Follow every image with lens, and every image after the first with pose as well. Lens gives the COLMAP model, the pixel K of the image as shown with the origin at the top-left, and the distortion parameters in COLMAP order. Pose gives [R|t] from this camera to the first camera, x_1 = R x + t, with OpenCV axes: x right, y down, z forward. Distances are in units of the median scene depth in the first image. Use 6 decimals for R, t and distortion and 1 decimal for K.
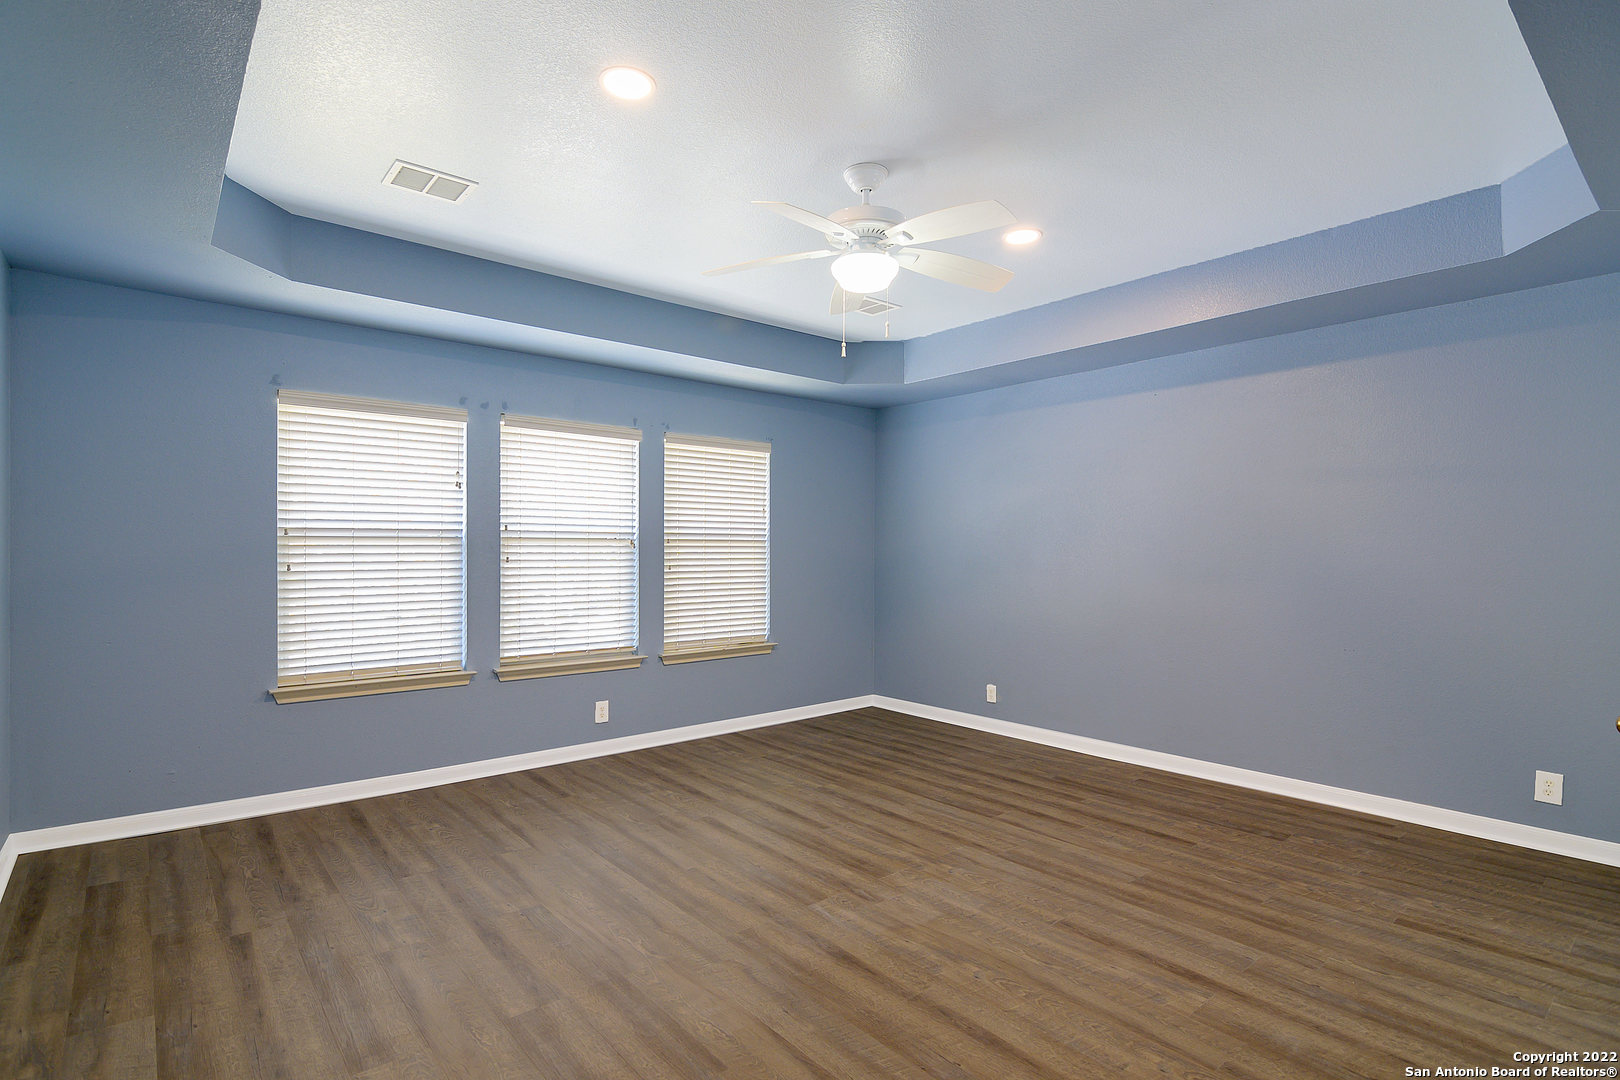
lens RADIAL K [[805.3, 0, 820.2], [0, 805.3, 545.8], [0, 0, 1]] dist [-0.016163, -0.002771]
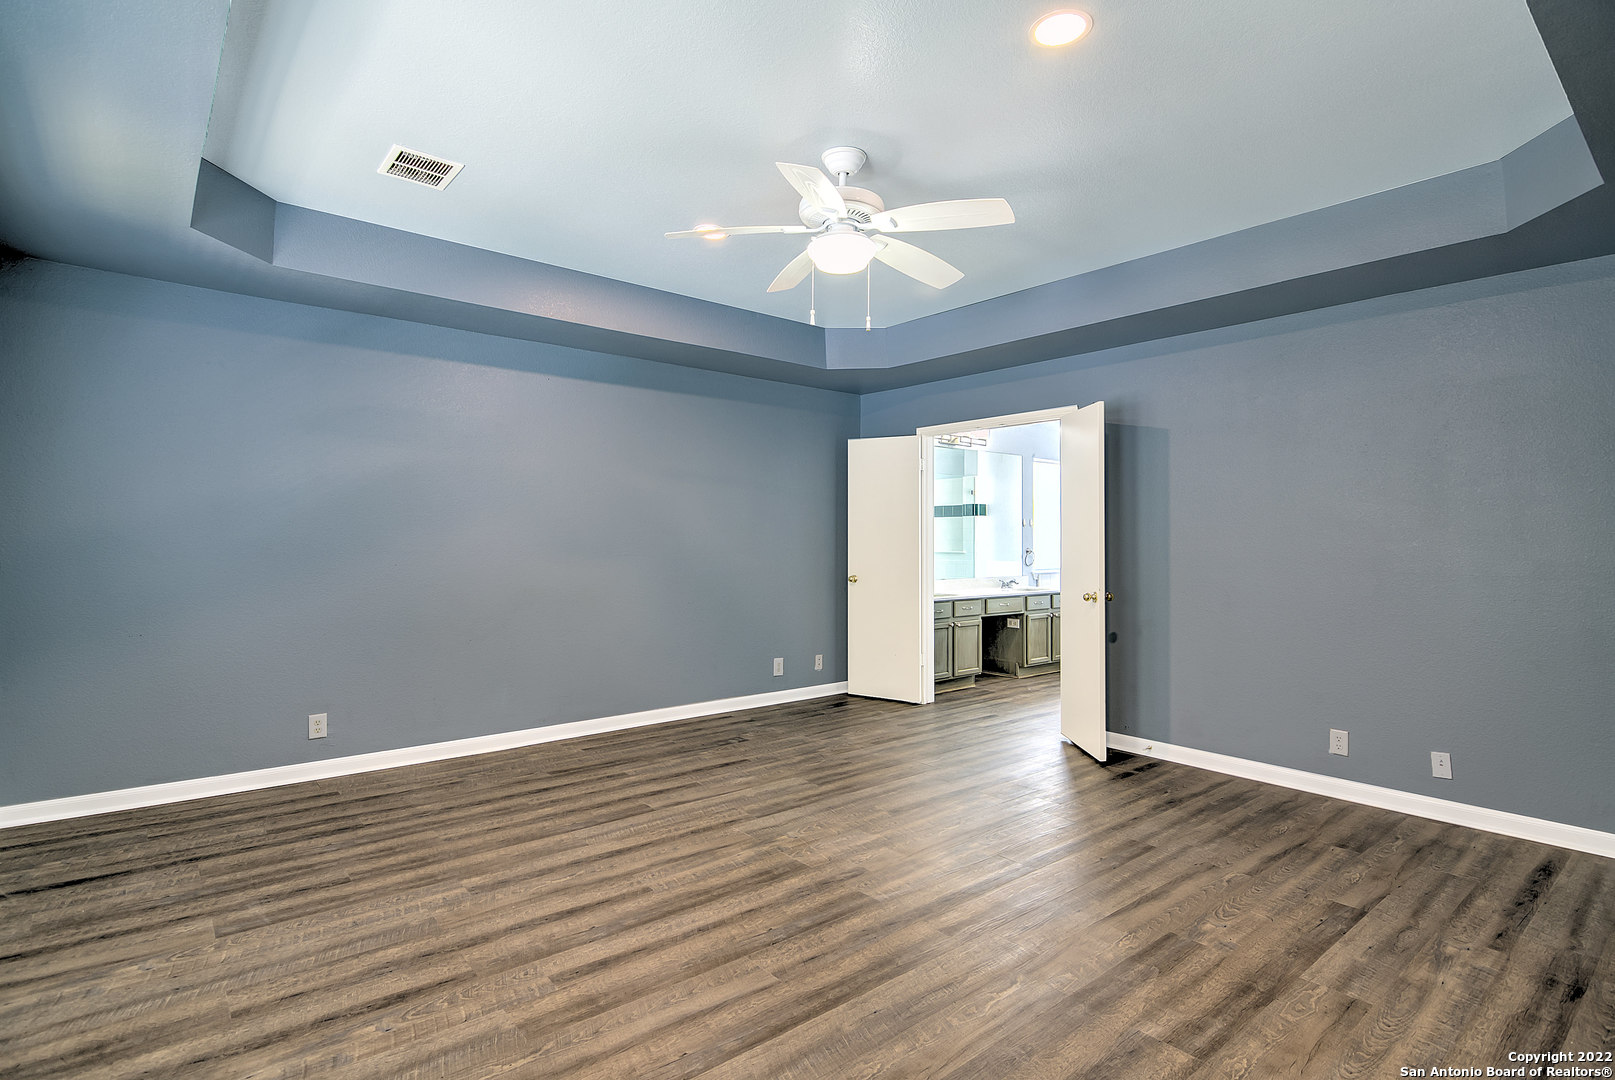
lens RADIAL K [[802.9, 0, 817.1], [0, 802.9, 530.5], [0, 0, 1]] dist [-0.016163, -0.002771]
pose [[0.013289, -0.003386, 0.999906, -0.671395], [-0.004555, 0.999984, 0.003447, 0.007427], [-0.999901, -0.004601, 0.013273, 0.748754]]
